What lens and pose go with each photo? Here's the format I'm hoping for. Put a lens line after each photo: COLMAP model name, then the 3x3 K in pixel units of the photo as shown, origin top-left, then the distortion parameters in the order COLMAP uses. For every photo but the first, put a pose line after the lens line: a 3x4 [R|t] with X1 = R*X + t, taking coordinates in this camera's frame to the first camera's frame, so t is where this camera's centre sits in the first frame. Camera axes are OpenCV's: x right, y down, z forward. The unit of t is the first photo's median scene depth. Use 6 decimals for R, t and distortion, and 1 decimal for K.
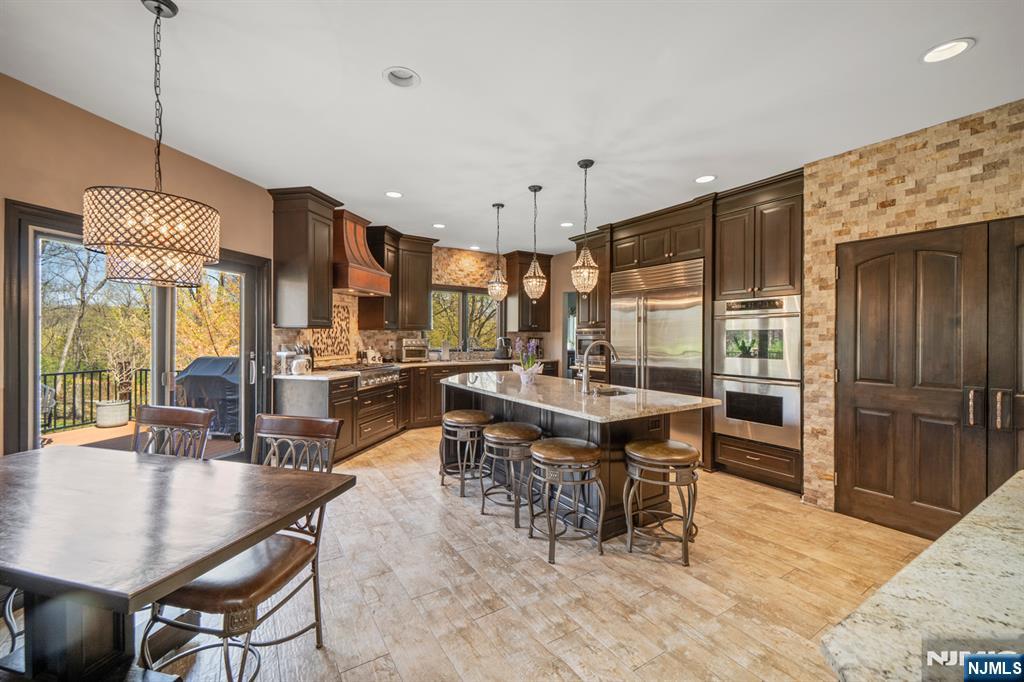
lens RADIAL K [[416.8, 0, 509.9], [0, 416.8, 339.5], [0, 0, 1]] dist [0.001576, -0.001960]
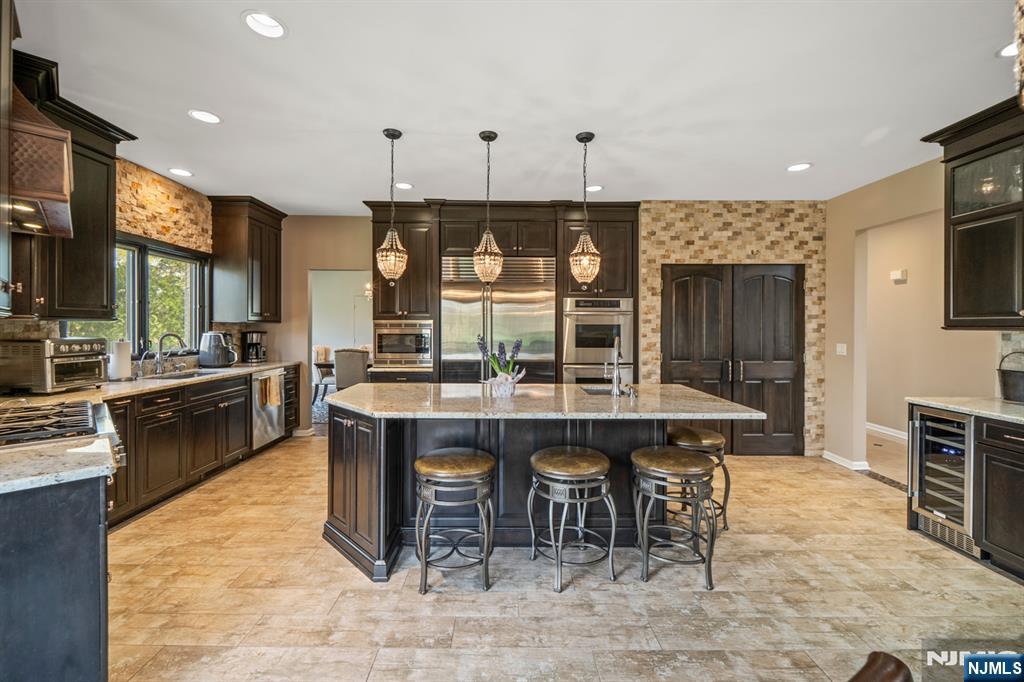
lens RADIAL K [[416.8, 0, 514.6], [0, 416.8, 330.5], [0, 0, 1]] dist [0.001576, -0.001960]
pose [[0.531854, -0.009704, 0.846780, -0.661892], [0.007134, 0.999950, 0.006978, -0.018703], [-0.846806, 0.002330, 0.531897, 0.668664]]
